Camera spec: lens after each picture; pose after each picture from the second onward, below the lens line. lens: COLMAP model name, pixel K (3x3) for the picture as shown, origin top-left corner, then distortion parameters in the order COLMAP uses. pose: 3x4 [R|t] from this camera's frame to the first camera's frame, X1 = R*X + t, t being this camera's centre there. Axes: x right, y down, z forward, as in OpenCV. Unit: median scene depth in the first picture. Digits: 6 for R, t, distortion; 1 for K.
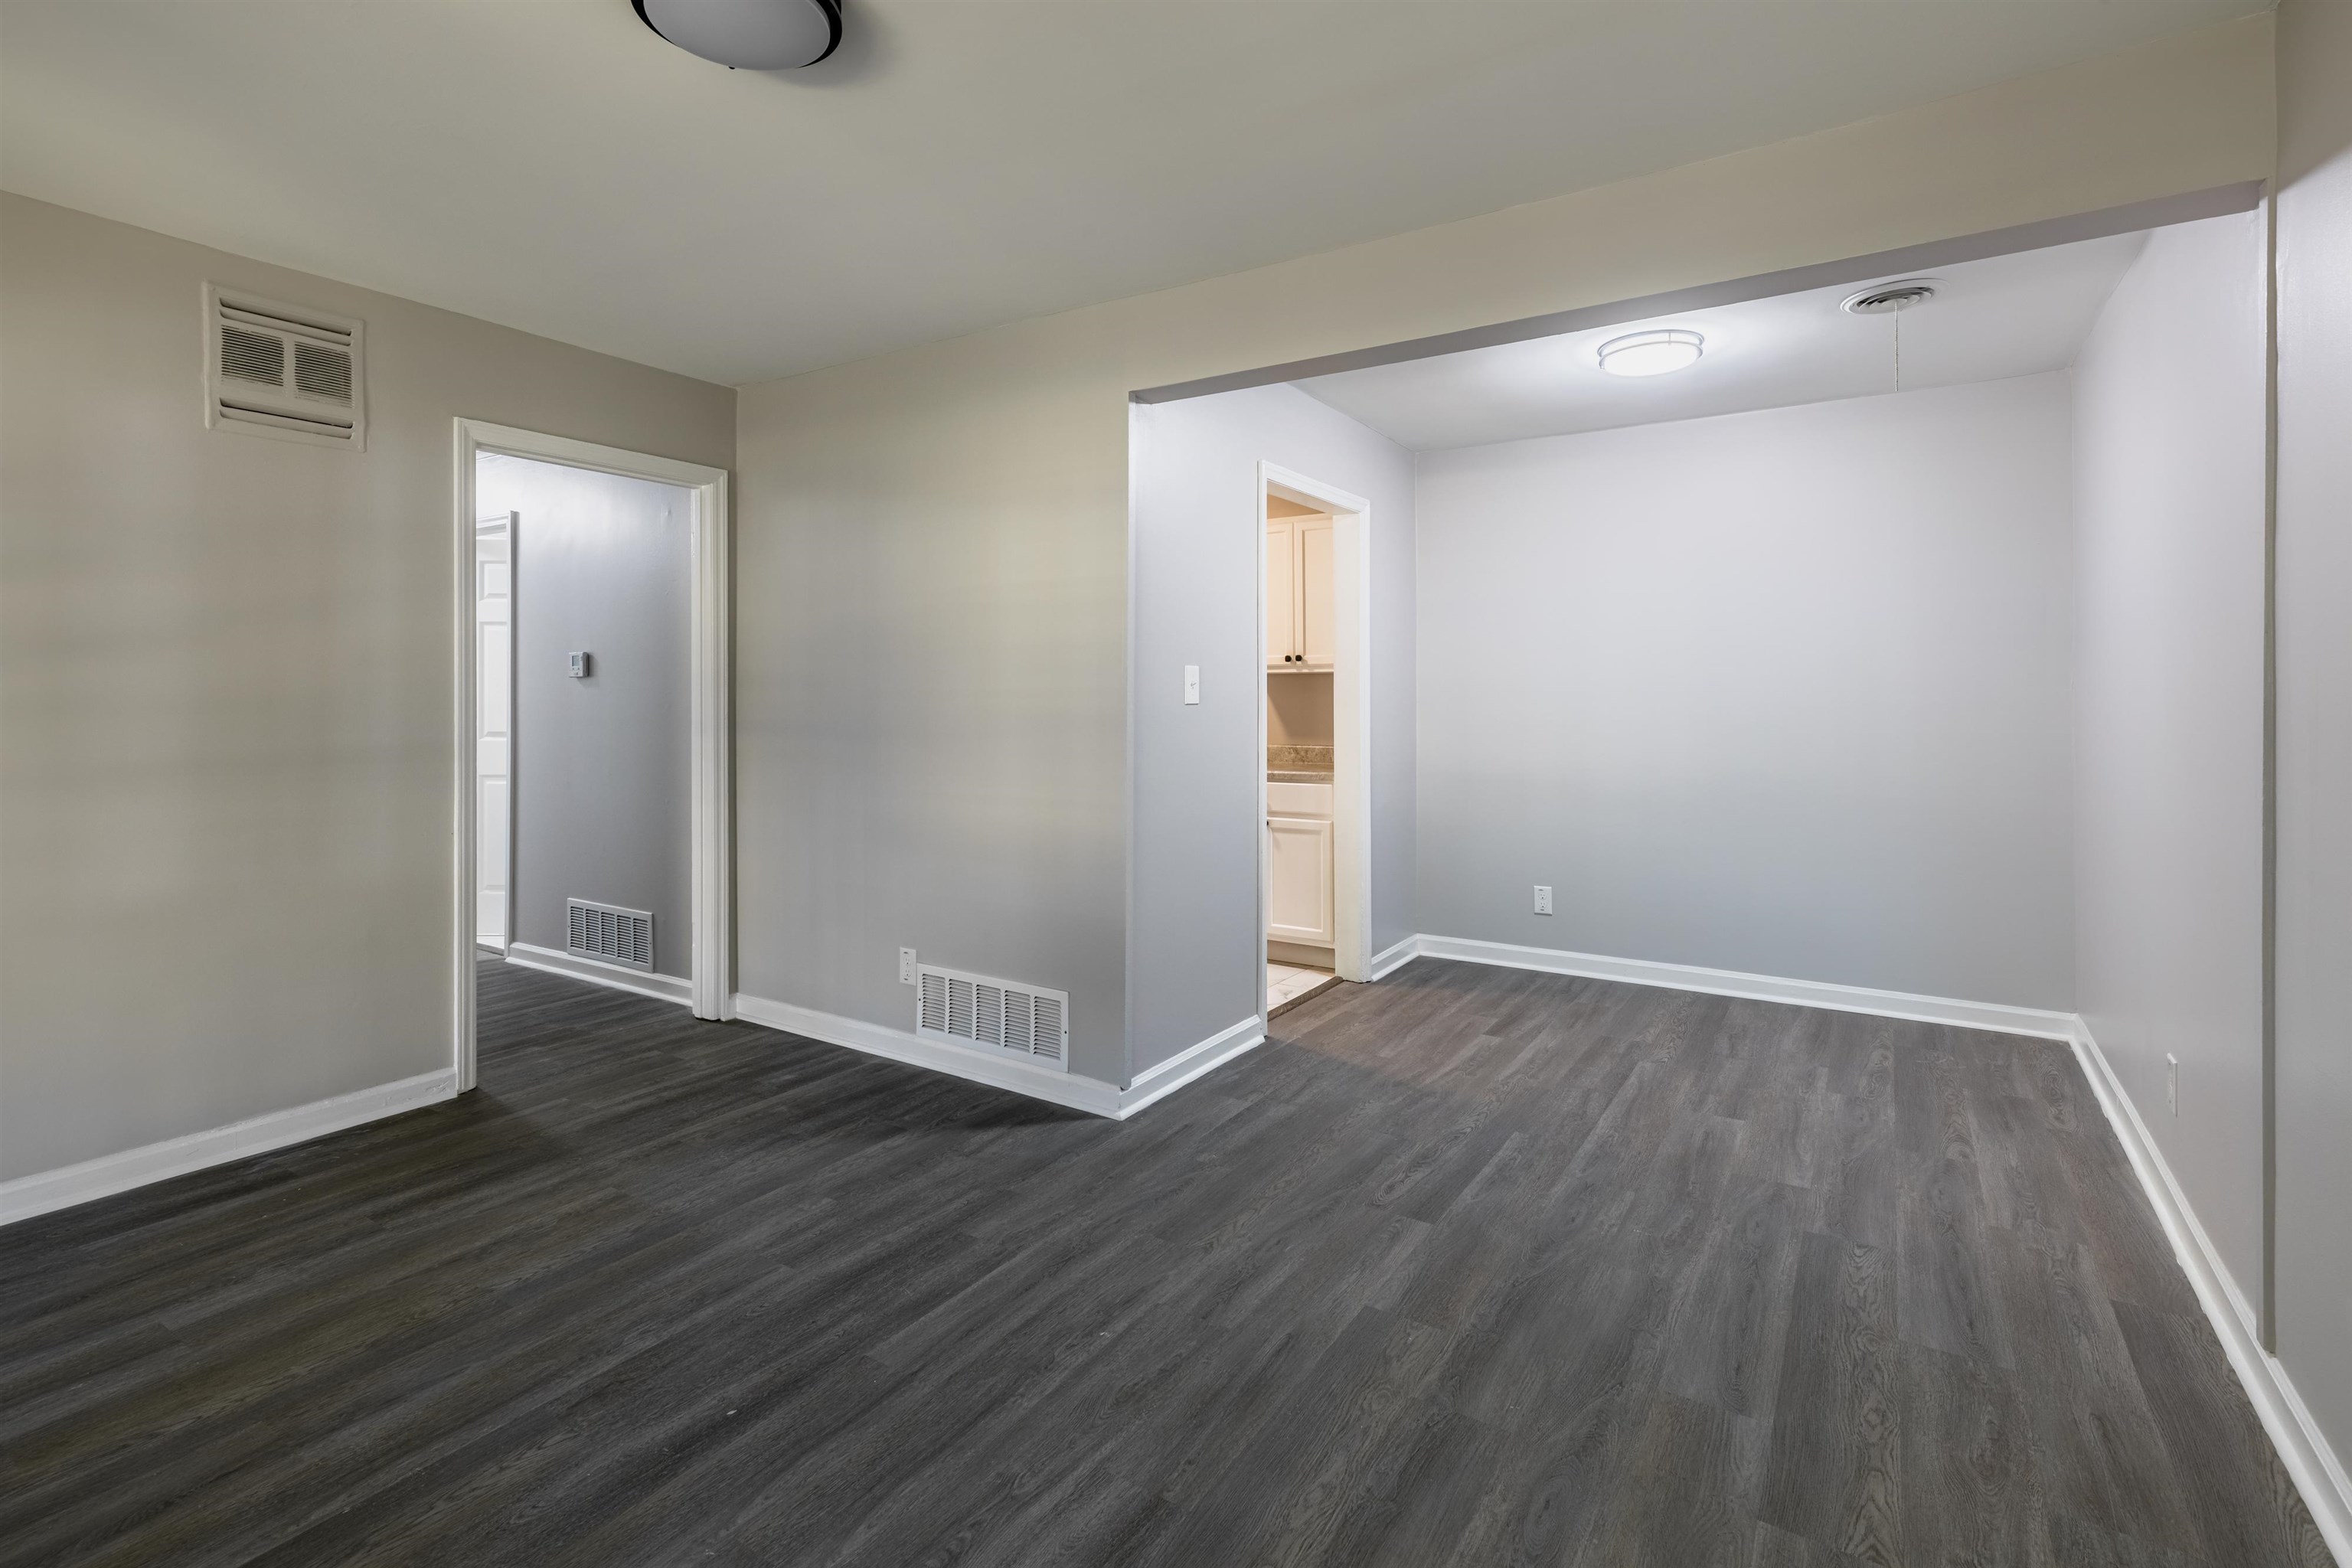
lens RADIAL K [[1077.5, 0, 1141.5], [0, 1077.5, 673.2], [0, 0, 1]] dist [0.007394, -0.002831]
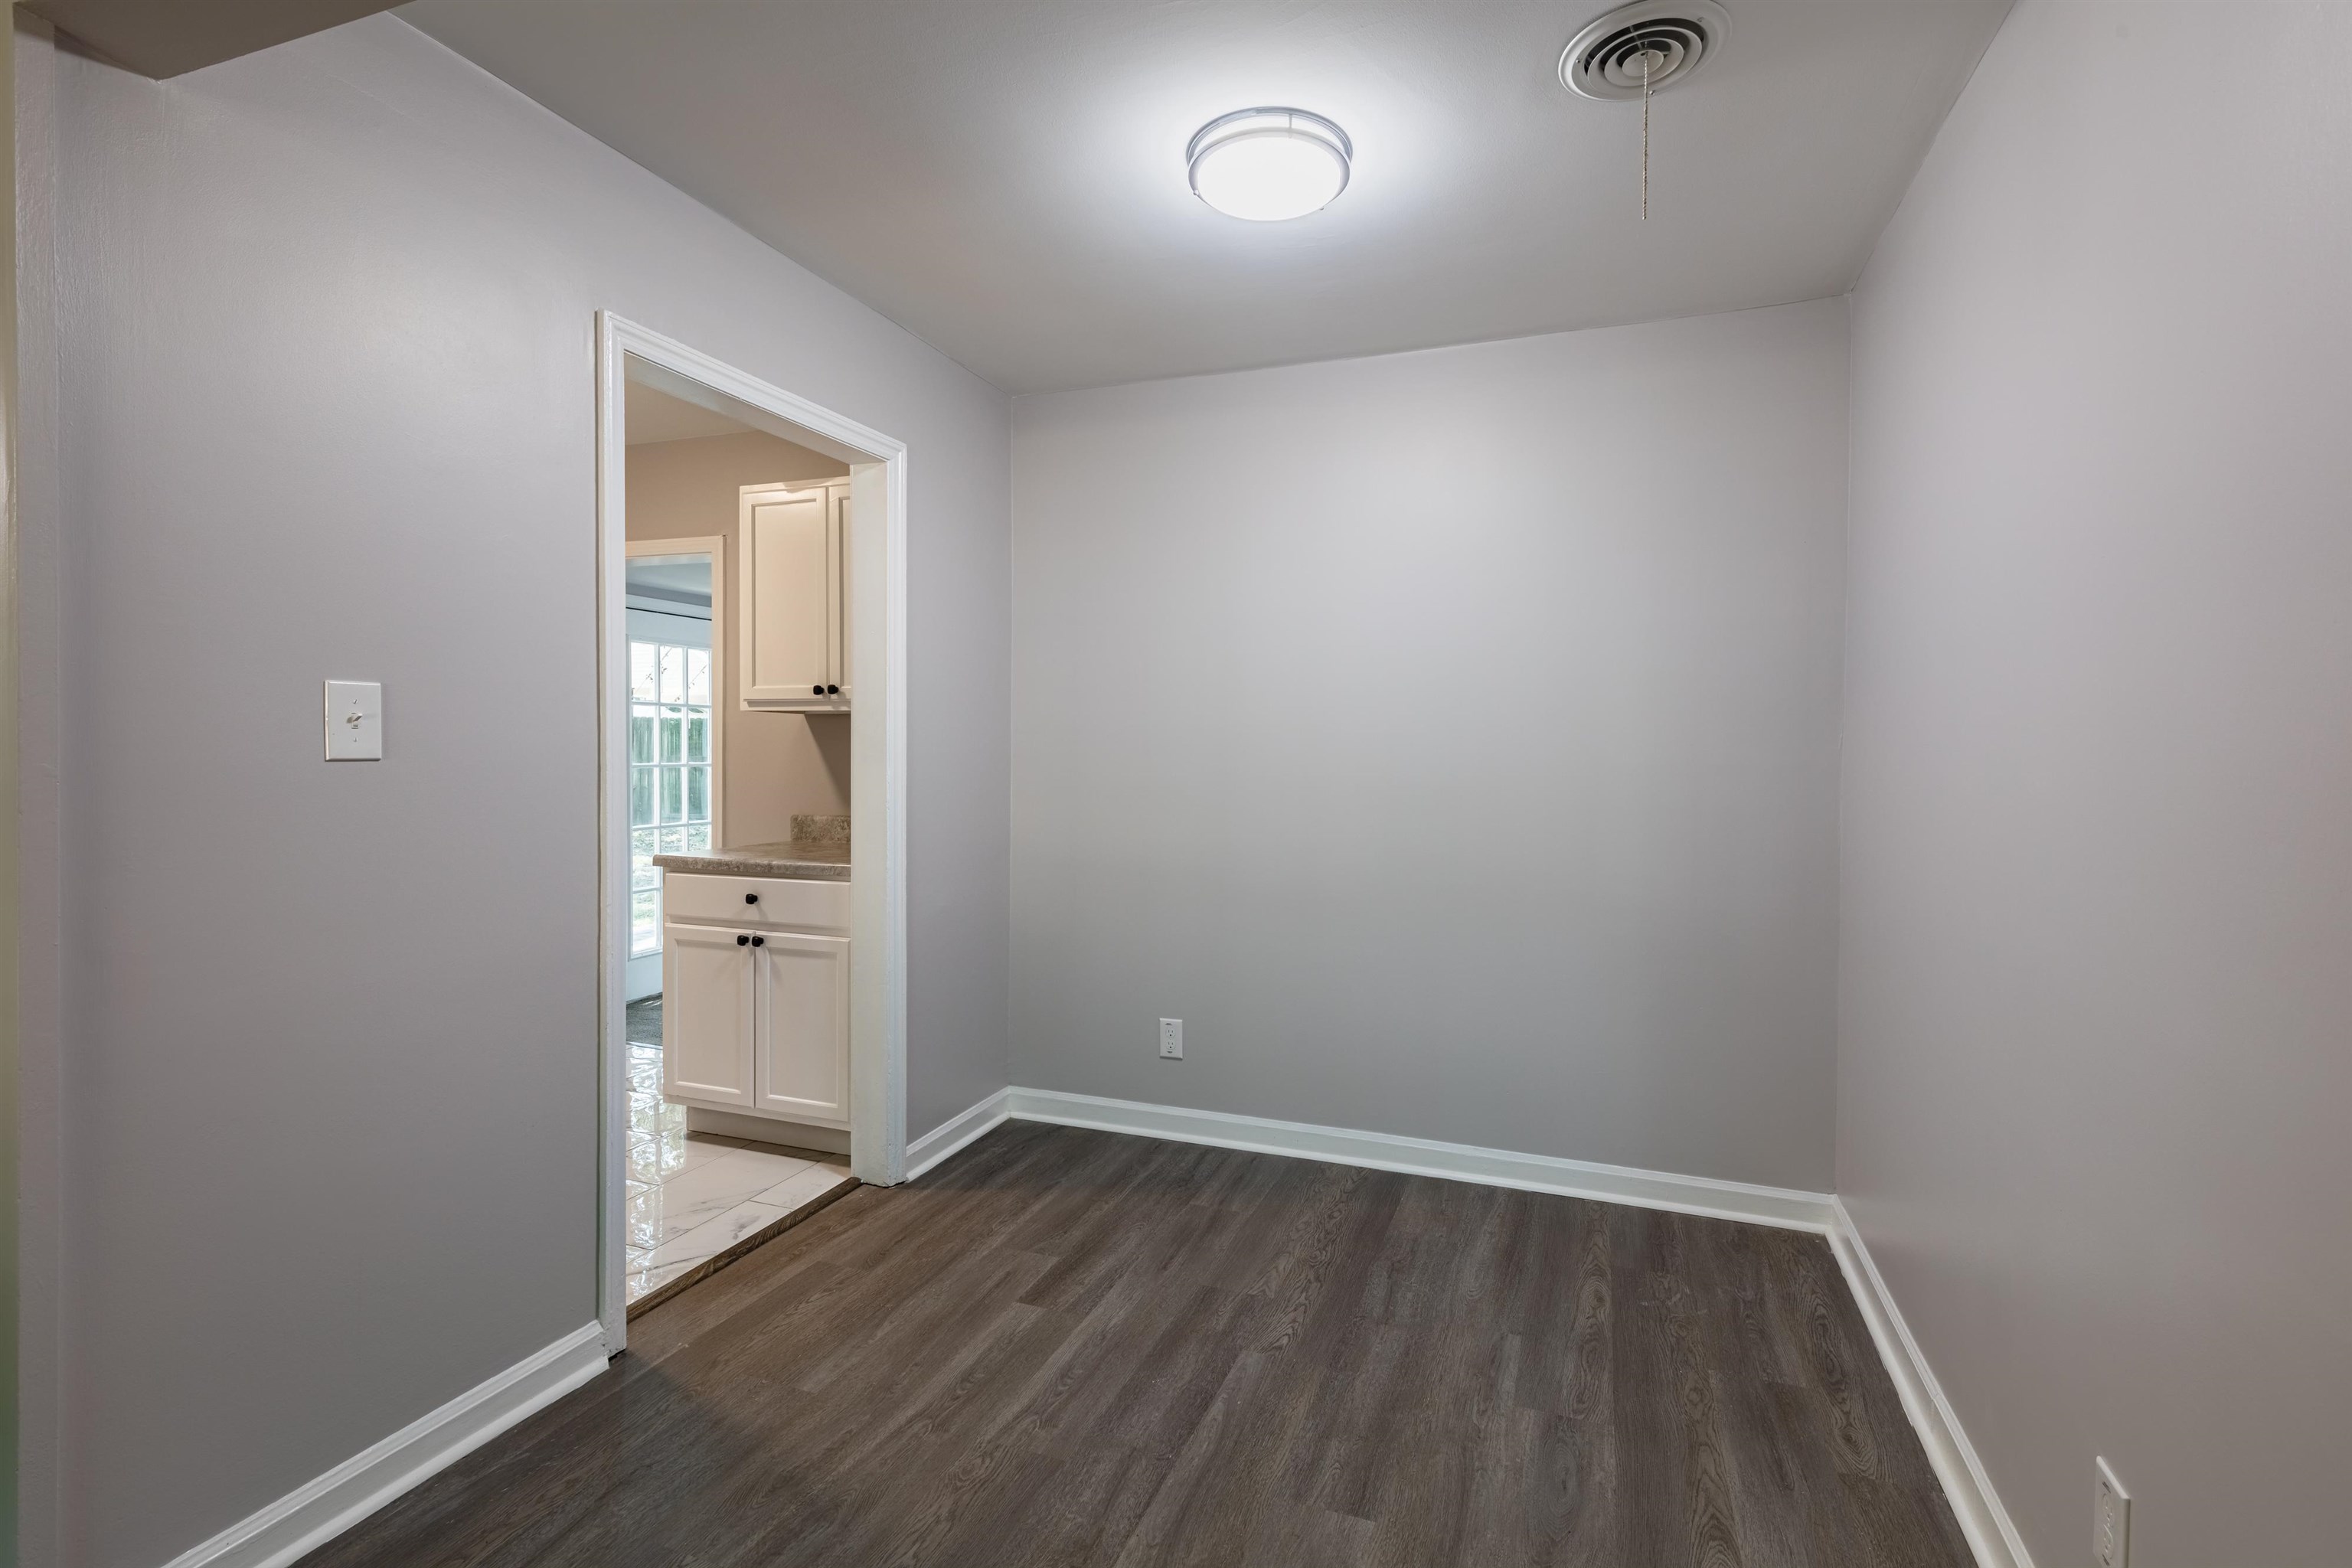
lens RADIAL K [[1092.5, 0, 1156.6], [0, 1092.5, 739.6], [0, 0, 1]] dist [-0.001153, 0.002362]
pose [[0.976338, 0.009485, 0.216041, 0.334348], [-0.012909, 0.999812, 0.014446, 0.008564], [-0.215863, -0.016893, 0.976278, 0.500180]]
